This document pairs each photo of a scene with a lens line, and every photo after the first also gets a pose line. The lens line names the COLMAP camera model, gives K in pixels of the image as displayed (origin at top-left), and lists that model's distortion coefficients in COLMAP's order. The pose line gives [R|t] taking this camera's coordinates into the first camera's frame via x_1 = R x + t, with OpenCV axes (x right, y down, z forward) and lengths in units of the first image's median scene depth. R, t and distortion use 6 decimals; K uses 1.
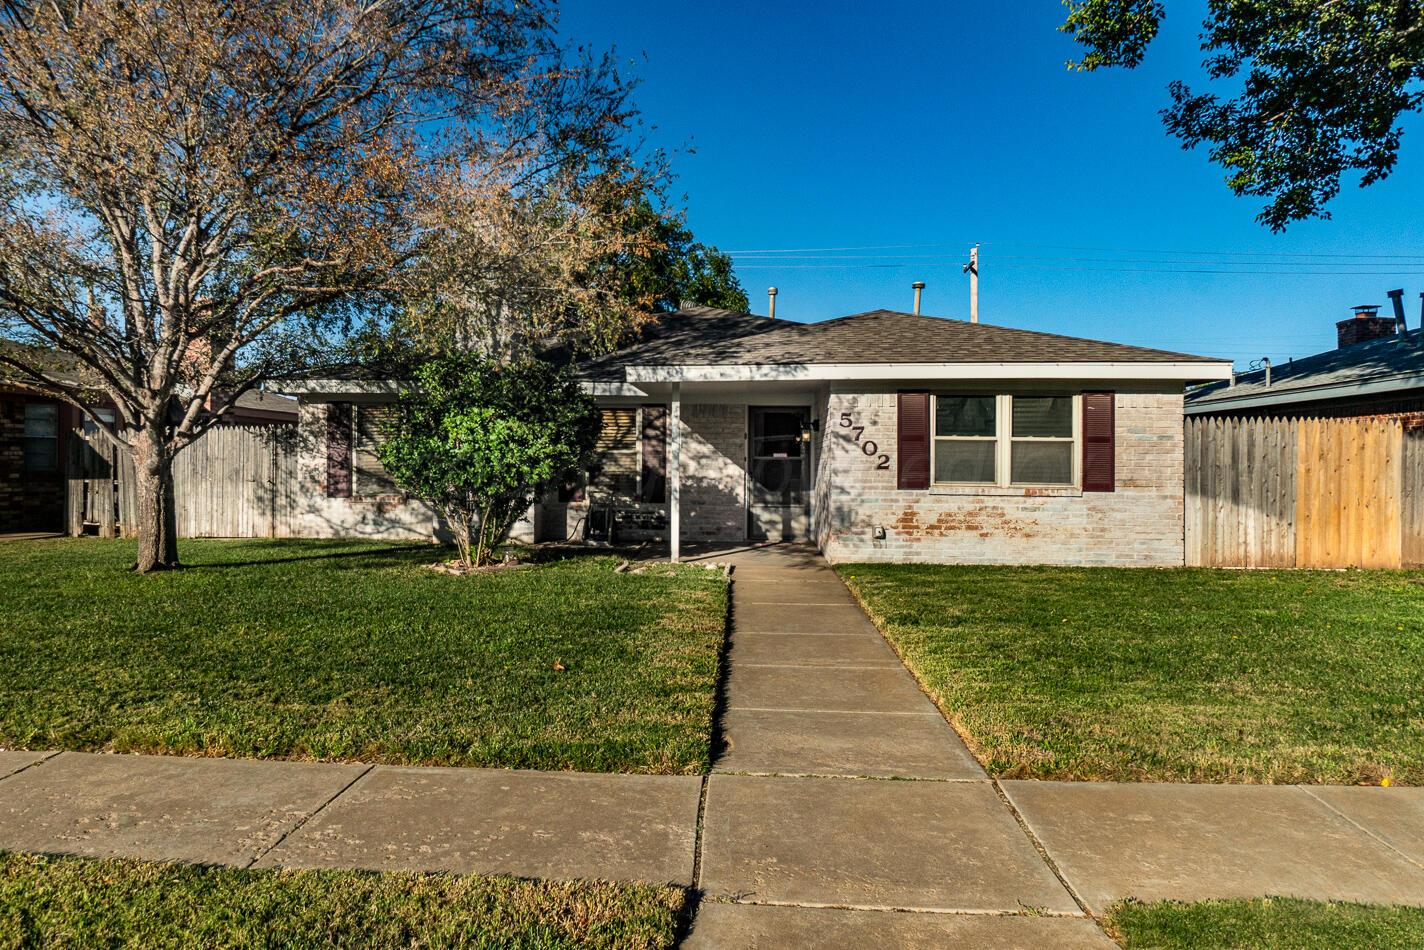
lens RADIAL K [[682.3, 0, 712.0], [0, 682.3, 475.0], [0, 0, 1]] dist [0.000979, 0.000139]
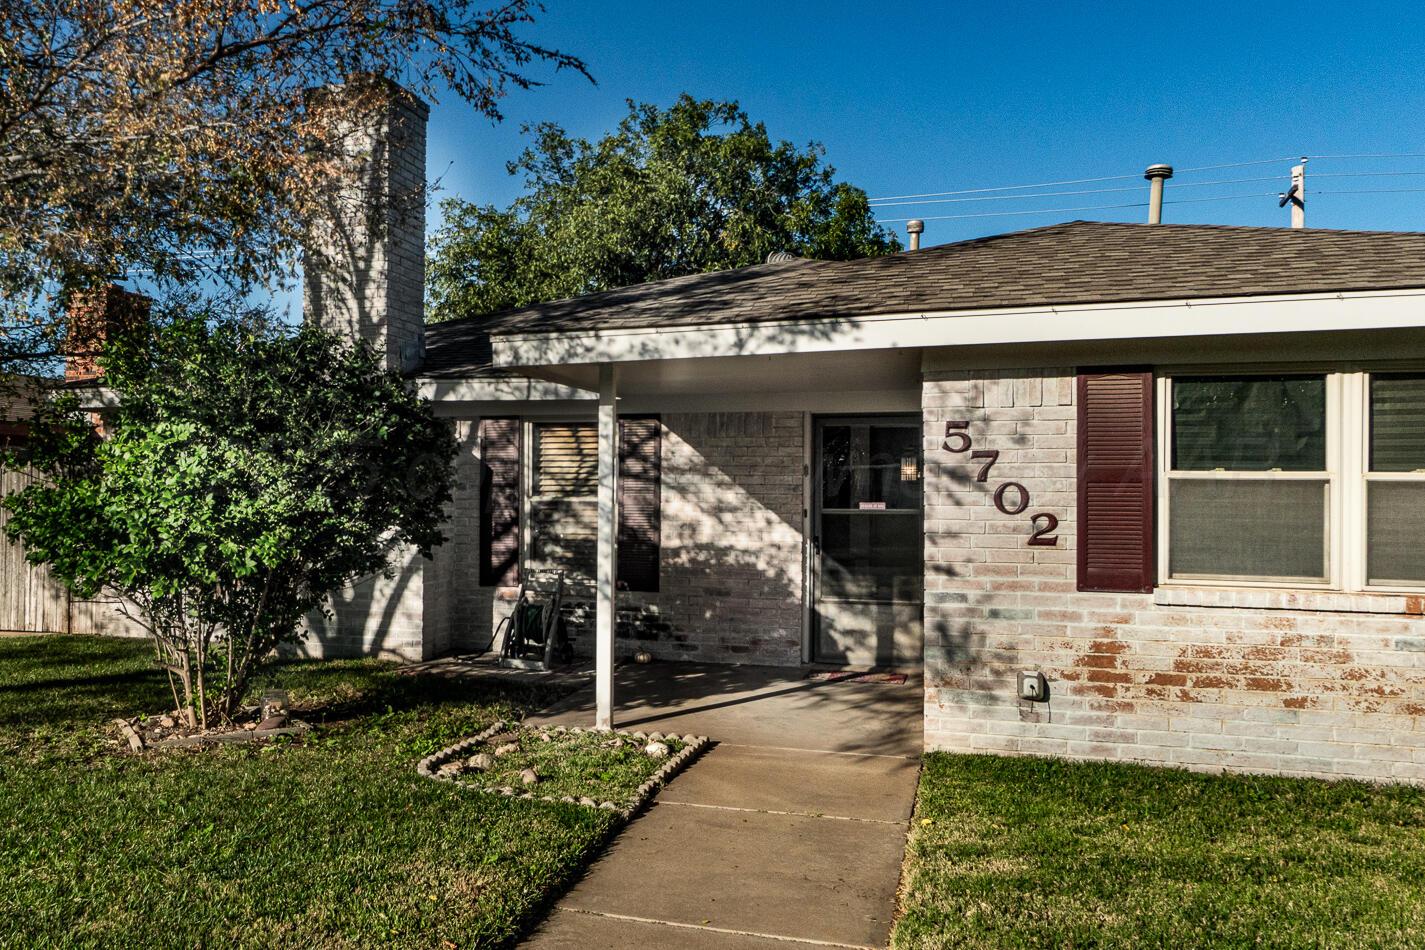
lens RADIAL K [[891.4, 0, 712.1], [0, 891.4, 506.2], [0, 0, 1]] dist [-0.003212, 0.002259]
pose [[0.975816, 0.001776, -0.218585, 0.162104], [-0.004619, 0.999911, -0.012496, -0.025097], [0.218543, 0.013203, 0.975738, 0.371205]]
